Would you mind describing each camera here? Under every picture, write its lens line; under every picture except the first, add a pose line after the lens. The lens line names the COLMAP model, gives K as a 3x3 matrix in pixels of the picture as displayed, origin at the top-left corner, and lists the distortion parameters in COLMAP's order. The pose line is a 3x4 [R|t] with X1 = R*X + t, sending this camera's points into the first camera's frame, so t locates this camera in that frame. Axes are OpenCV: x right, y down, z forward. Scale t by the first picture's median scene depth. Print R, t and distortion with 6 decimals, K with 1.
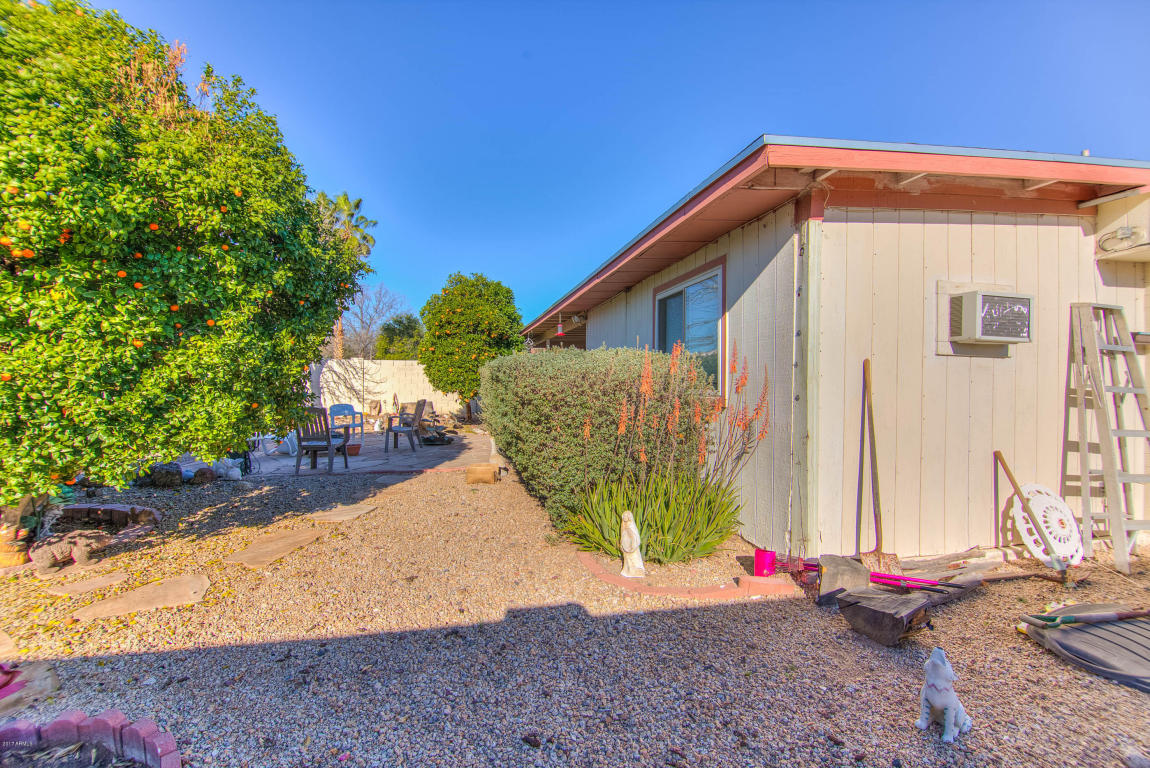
lens RADIAL K [[508.6, 0, 577.2], [0, 508.6, 381.1], [0, 0, 1]] dist [-0.000288, -0.010931]
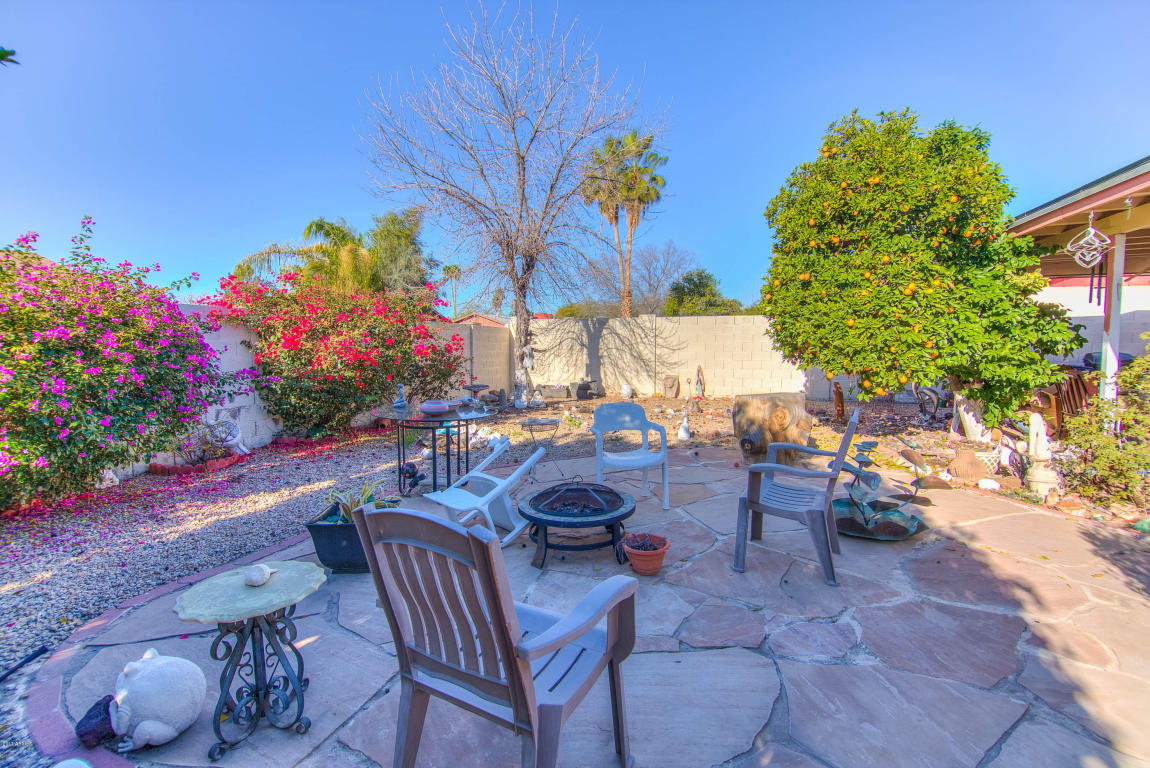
lens RADIAL K [[508.6, 0, 577.2], [0, 508.6, 381.1], [0, 0, 1]] dist [-0.000288, -0.010931]
pose [[0.858072, 0.031371, -0.512570, -0.153508], [0.003847, 0.997712, 0.067504, -0.001437], [0.513515, -0.059895, 0.855988, 0.346507]]
